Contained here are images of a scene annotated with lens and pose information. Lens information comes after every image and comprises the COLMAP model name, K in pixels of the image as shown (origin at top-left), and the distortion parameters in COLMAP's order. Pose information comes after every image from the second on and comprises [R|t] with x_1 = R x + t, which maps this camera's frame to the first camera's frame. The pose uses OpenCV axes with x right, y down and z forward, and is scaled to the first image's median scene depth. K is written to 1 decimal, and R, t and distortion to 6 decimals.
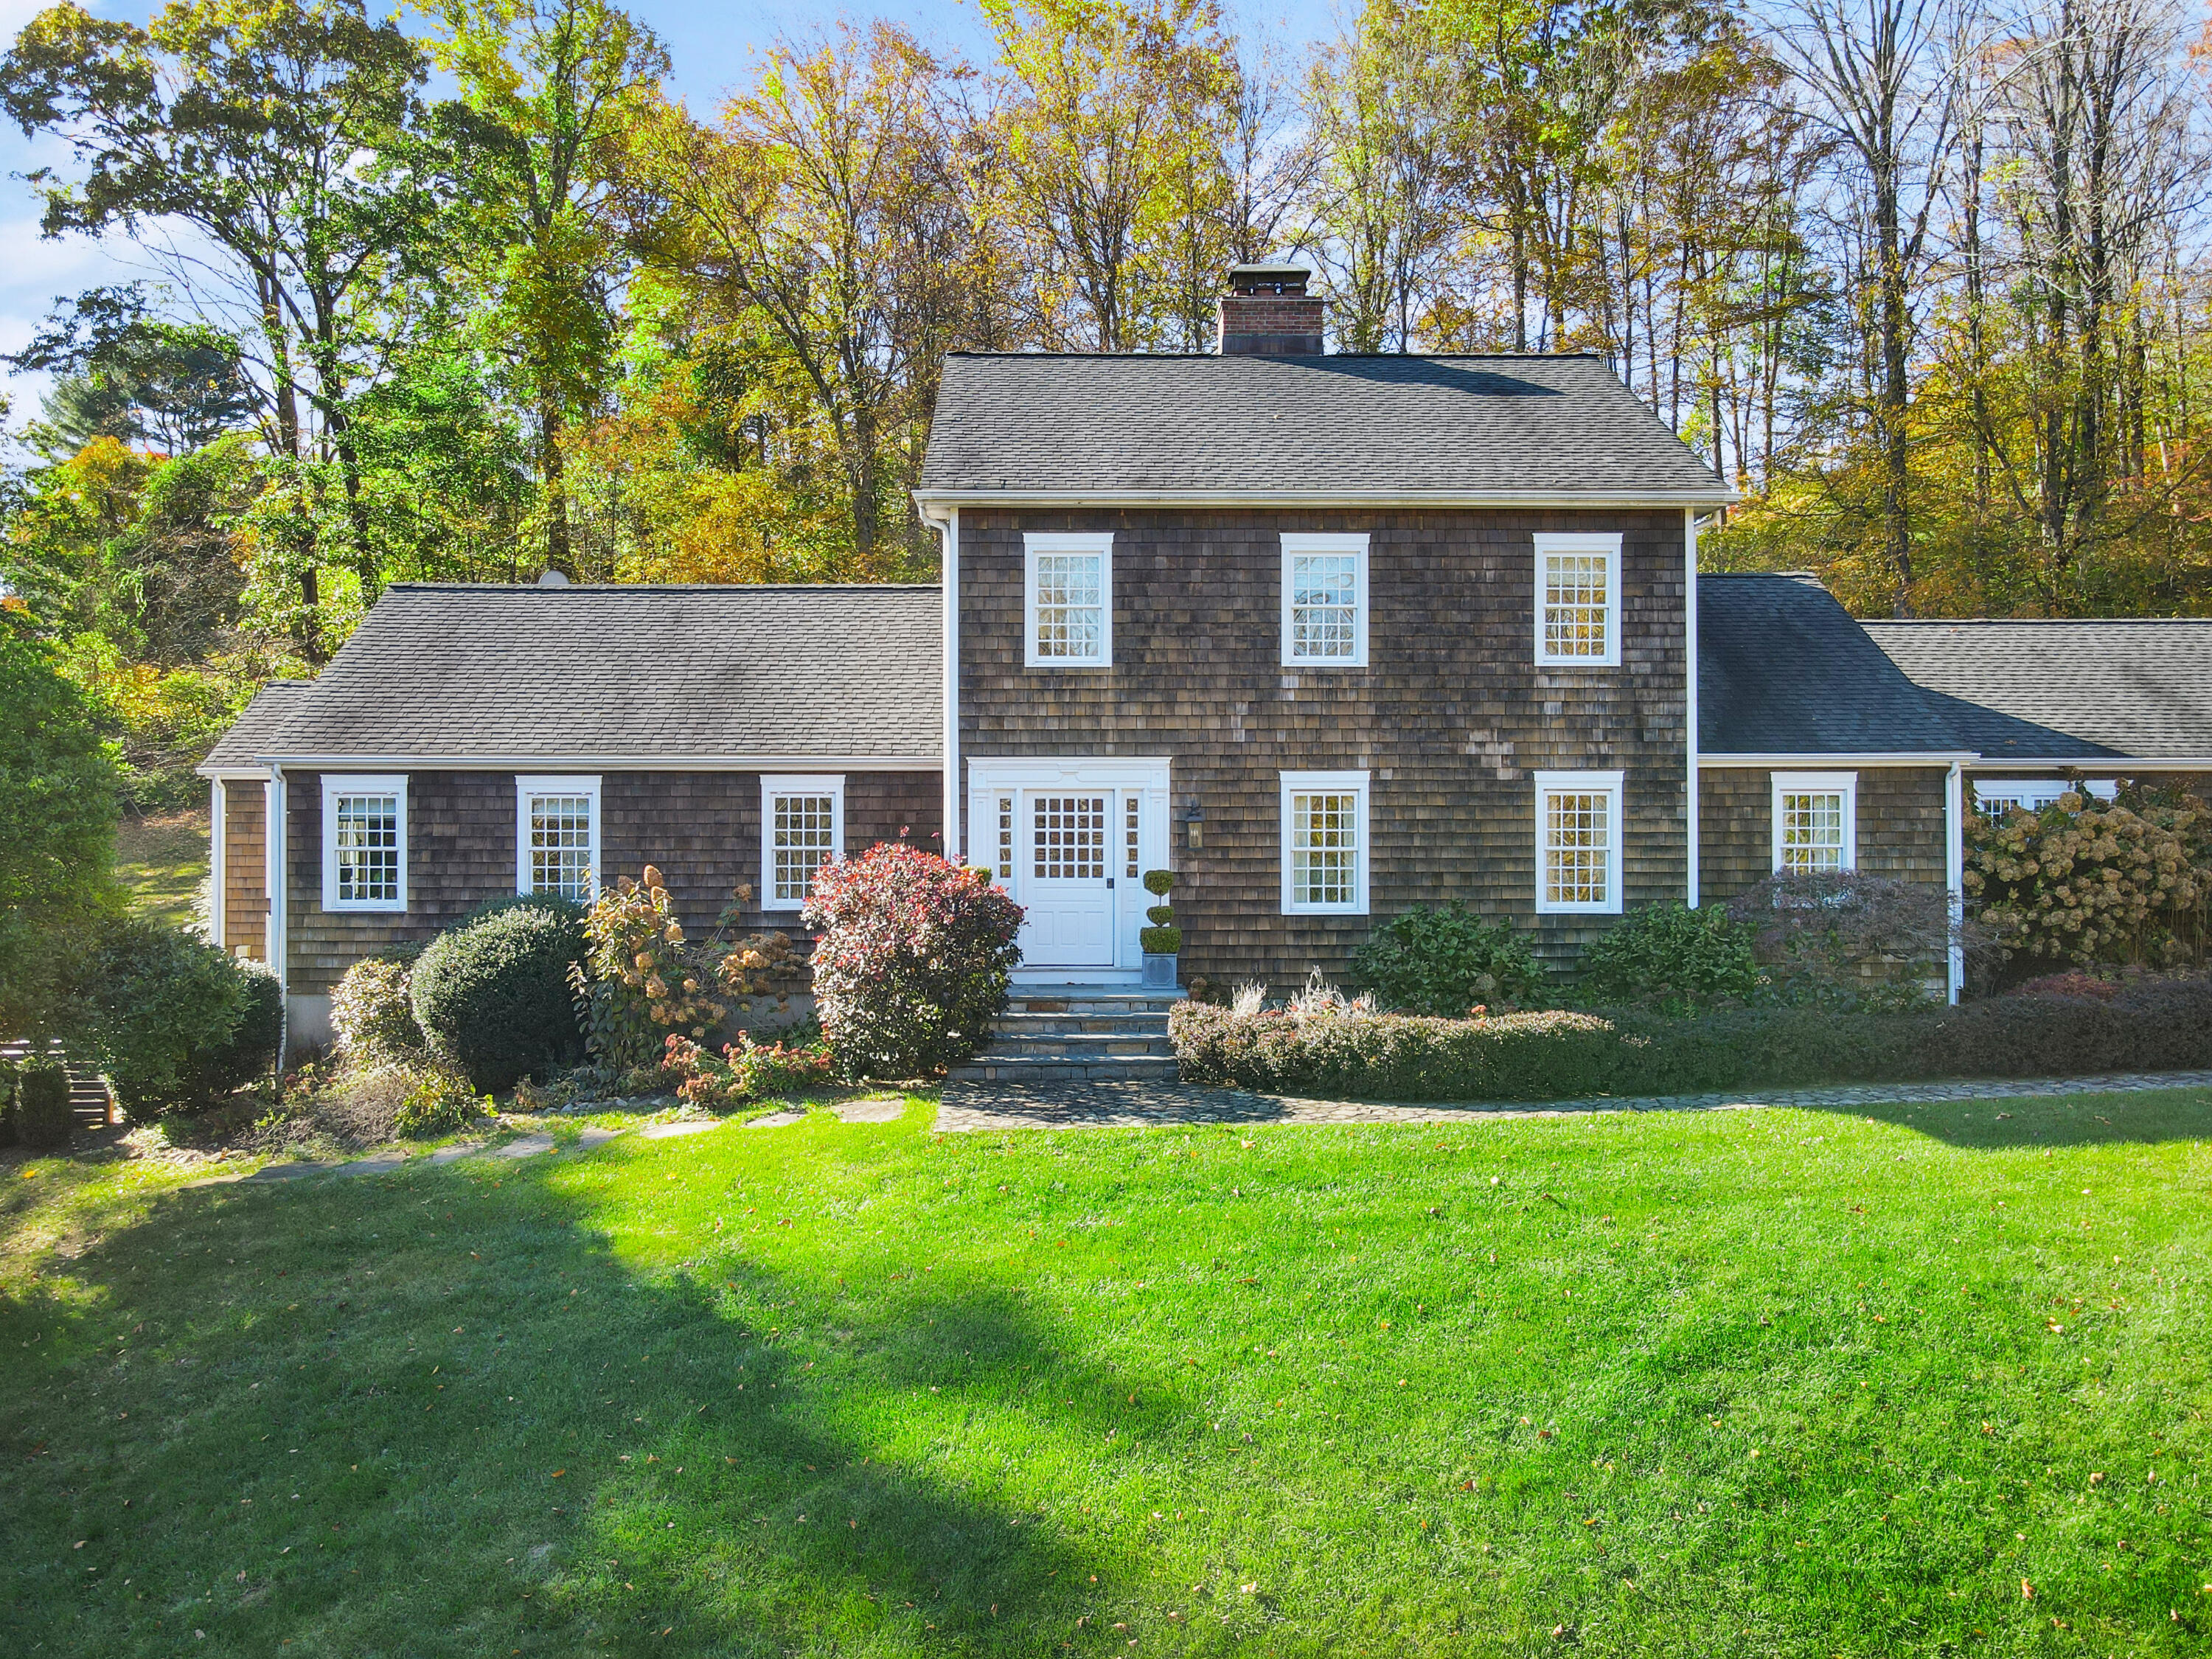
lens RADIAL K [[1627.2, 0, 1091.7], [0, 1627.2, 835.1], [0, 0, 1]] dist [0.009338, 0.008368]
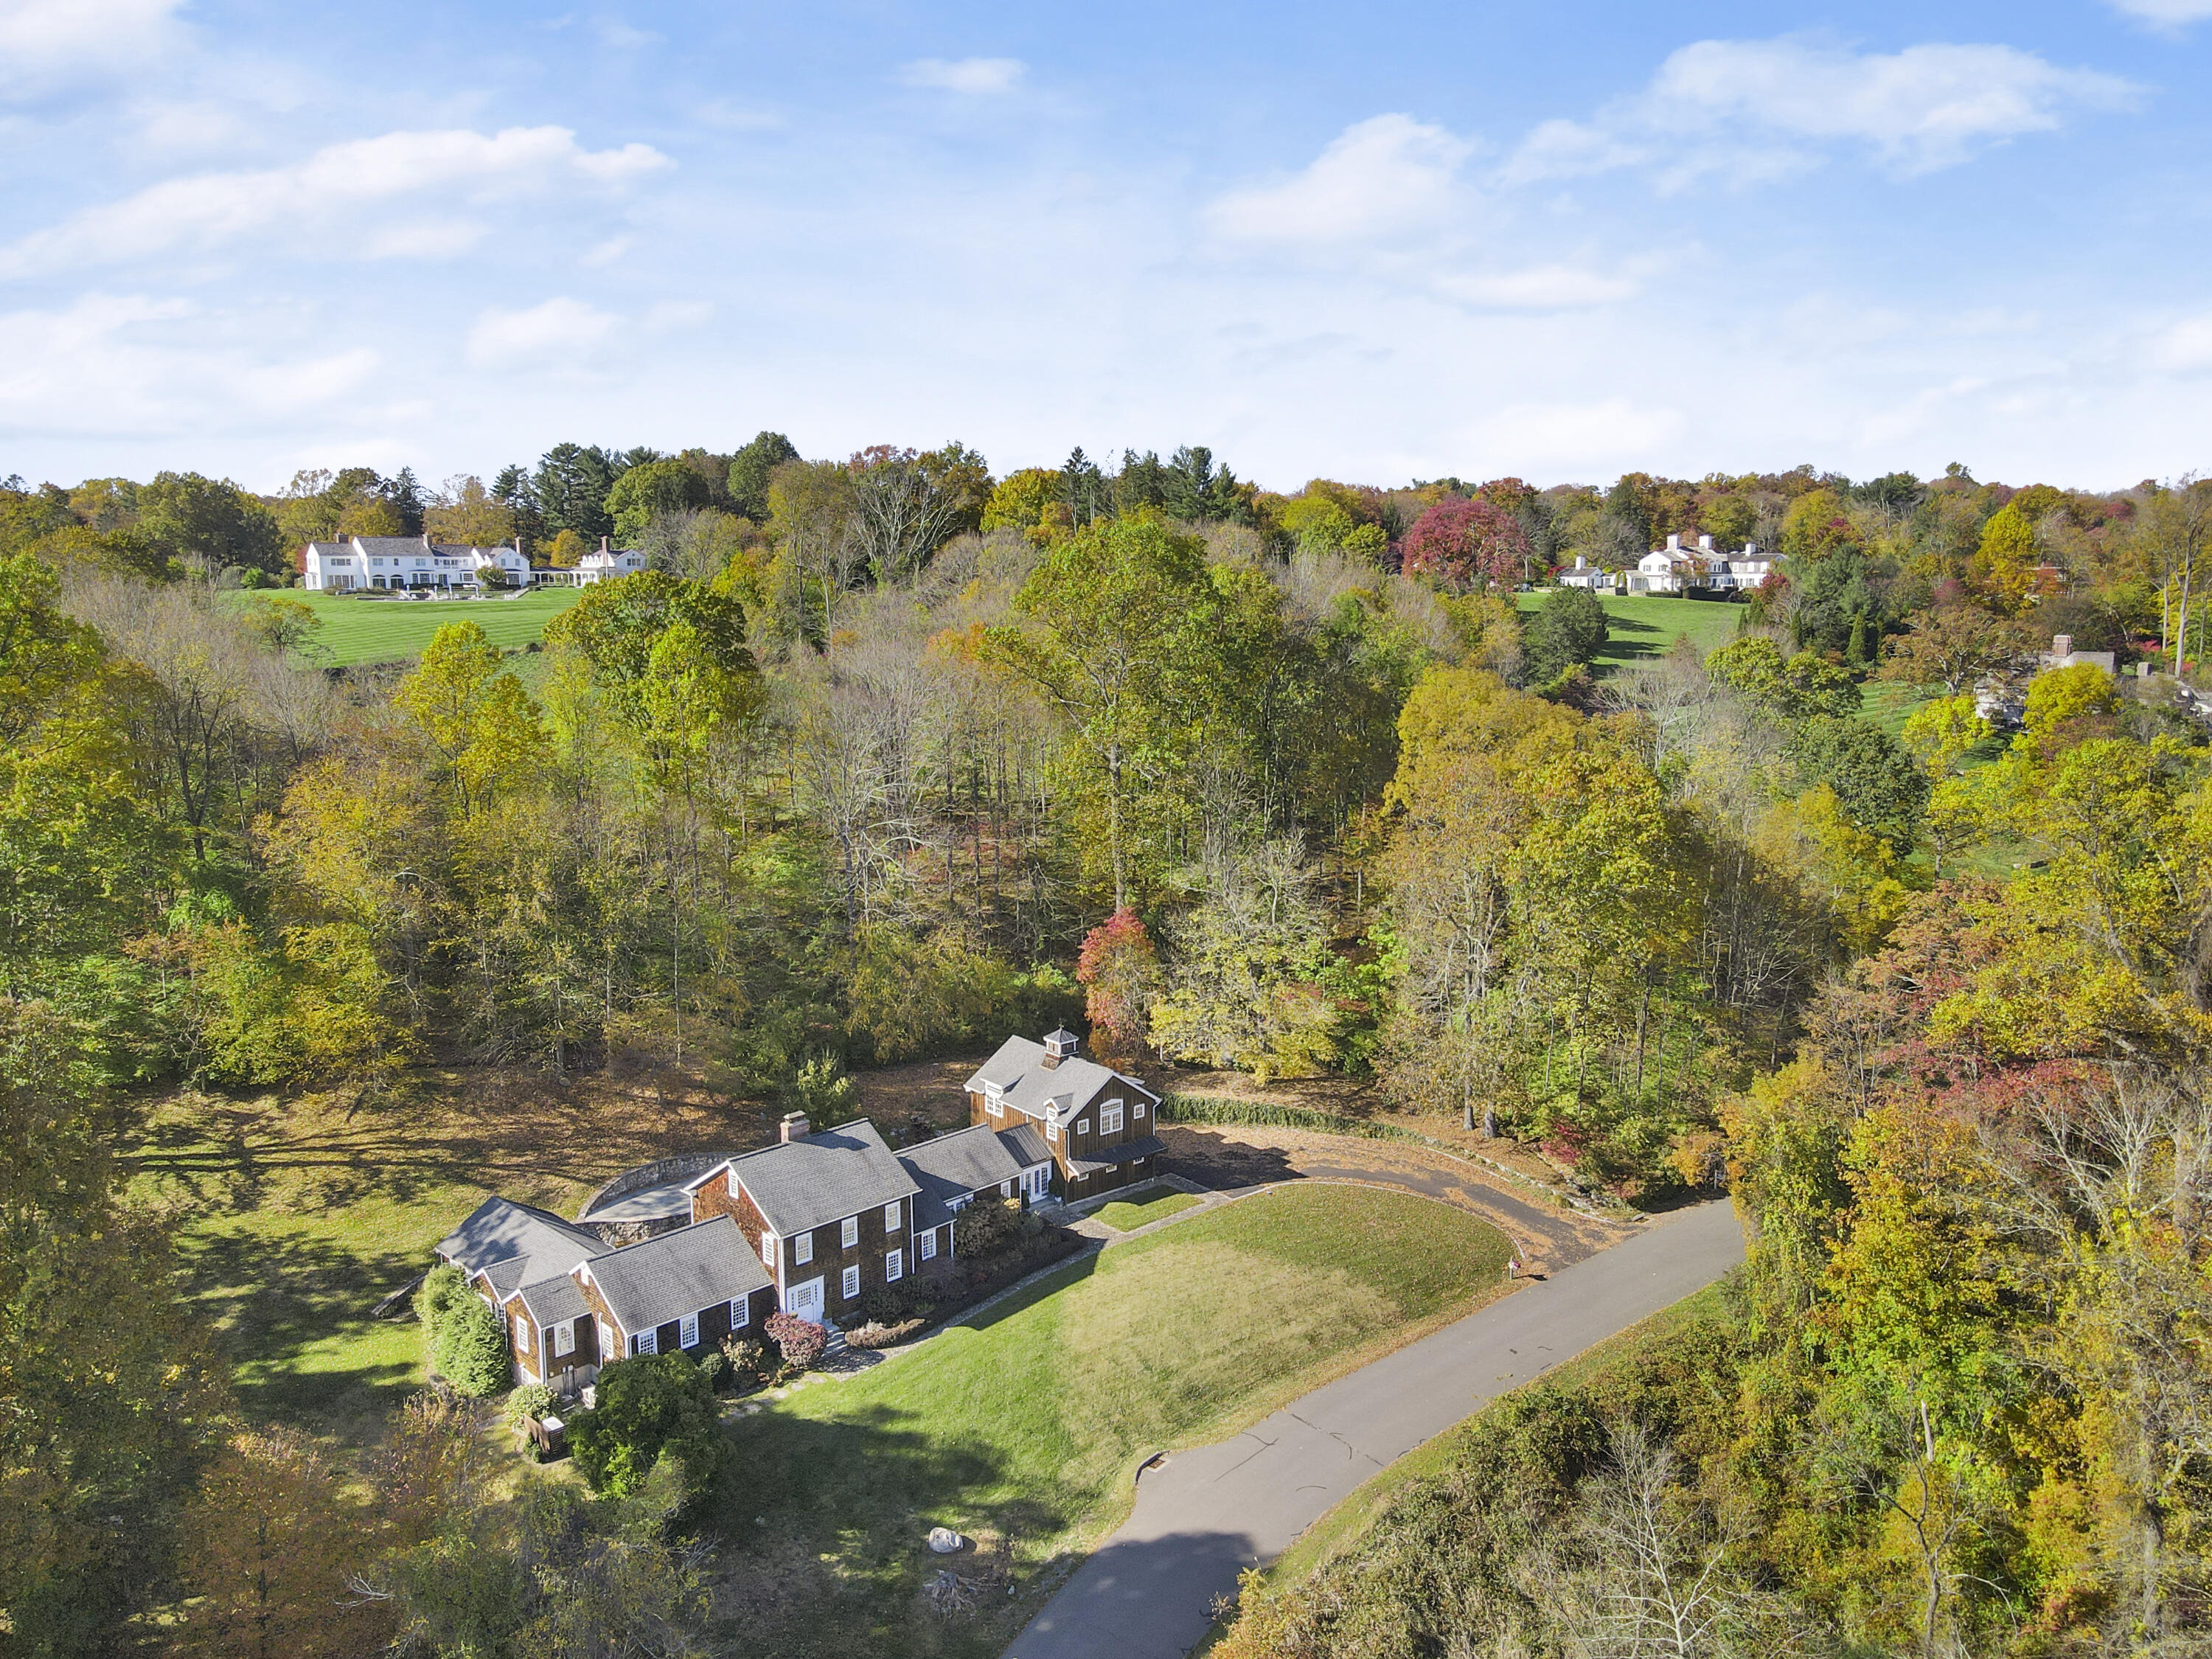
lens RADIAL K [[1627.2, 0, 1104.6], [0, 1627.2, 827.3], [0, 0, 1]] dist [0.009338, 0.008368]
pose [[0.713163, -0.099358, 0.693921, -2.437997], [-0.004409, 0.989249, 0.146175, -1.962637], [-0.700985, -0.107307, 0.705057, -2.646491]]
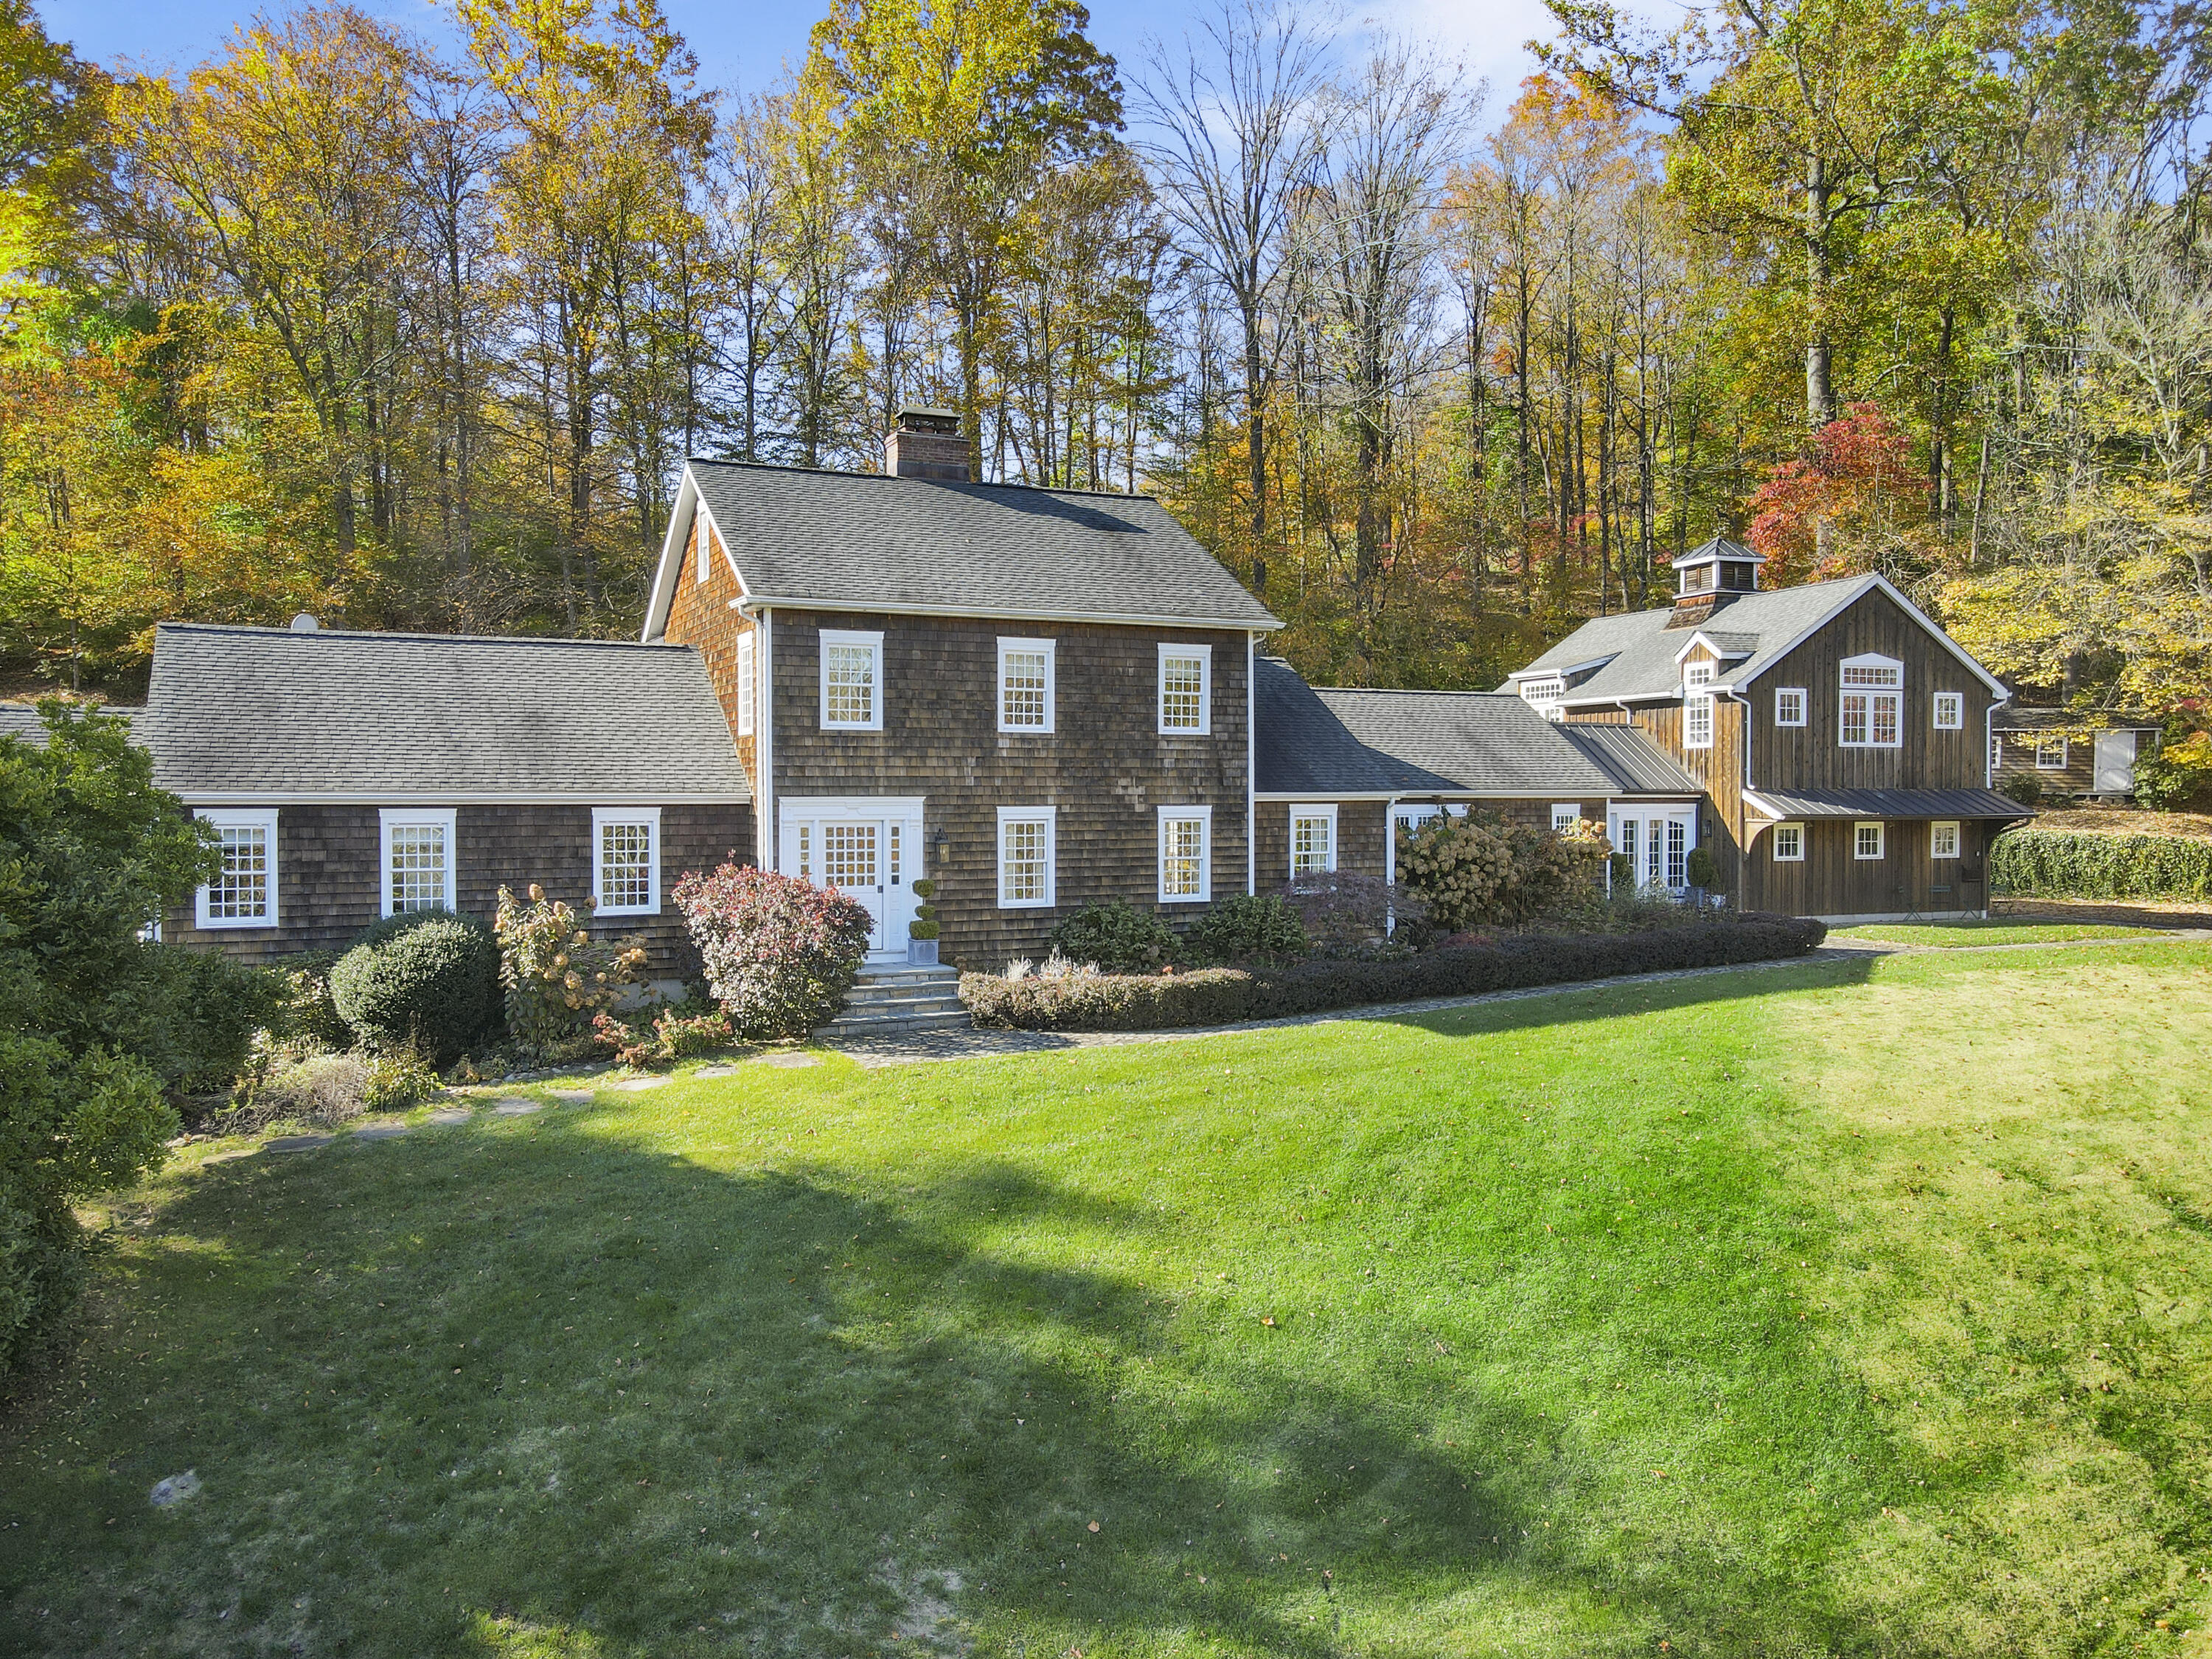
lens RADIAL K [[1627.2, 0, 1095.1], [0, 1627.2, 832.2], [0, 0, 1]] dist [0.009338, 0.008368]
pose [[0.912170, -0.008658, 0.409721, -0.381487], [0.000803, 0.999813, 0.019341, -0.044106], [-0.409812, -0.017313, 0.912006, -0.312678]]
